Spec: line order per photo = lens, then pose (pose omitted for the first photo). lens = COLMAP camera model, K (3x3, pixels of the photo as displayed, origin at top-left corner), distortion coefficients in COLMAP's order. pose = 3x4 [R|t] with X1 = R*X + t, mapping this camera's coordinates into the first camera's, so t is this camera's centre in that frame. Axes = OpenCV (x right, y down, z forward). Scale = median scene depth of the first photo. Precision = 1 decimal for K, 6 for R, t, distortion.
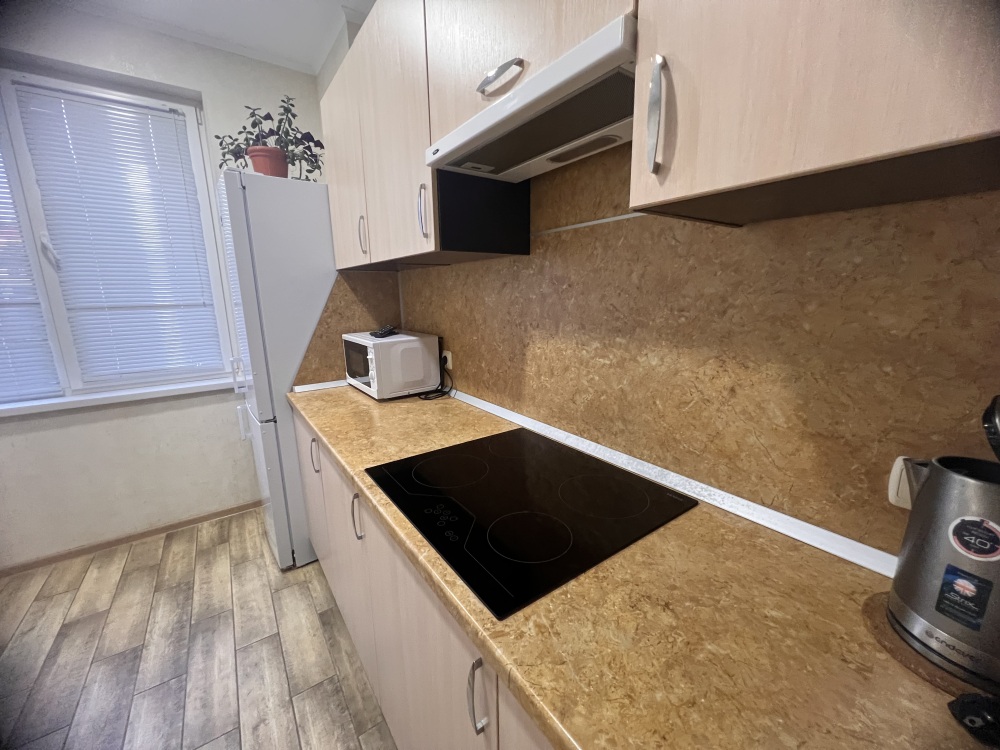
lens RADIAL K [[398.7, 0, 503.7], [0, 398.7, 374.8], [0, 0, 1]] dist [-0.001740, -0.000155]
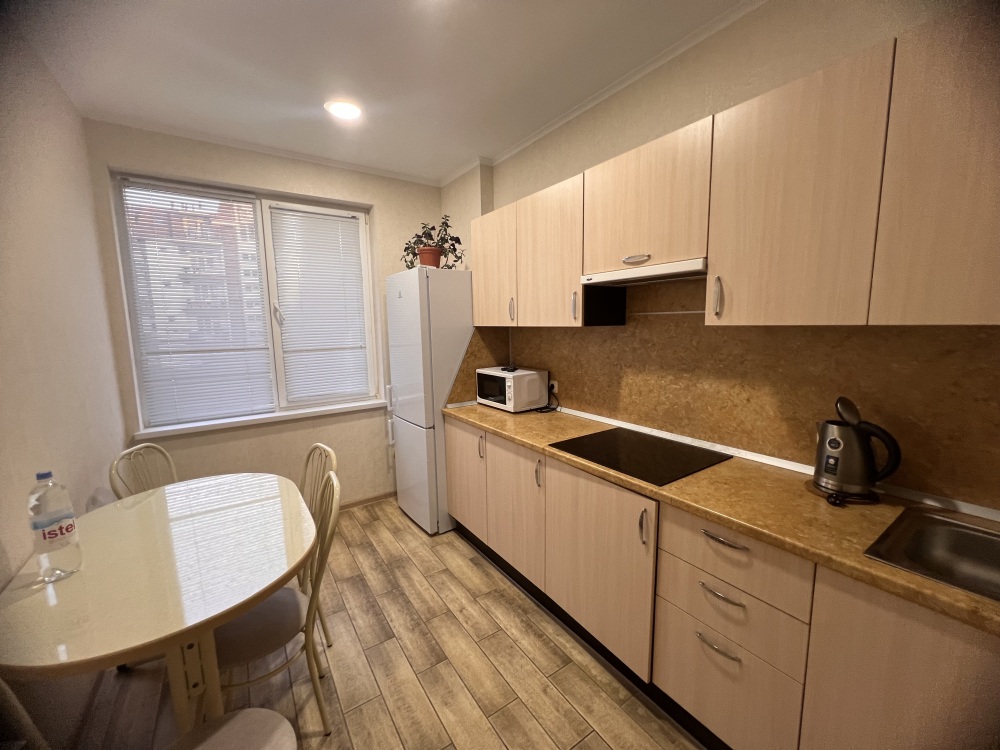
lens RADIAL K [[398.7, 0, 503.7], [0, 398.7, 374.8], [0, 0, 1]] dist [-0.001740, -0.000155]
pose [[0.999748, 0.000252, -0.022447, -0.400087], [-0.001888, 0.997339, -0.072883, 0.037770], [0.022369, 0.072907, 0.997088, -0.678966]]
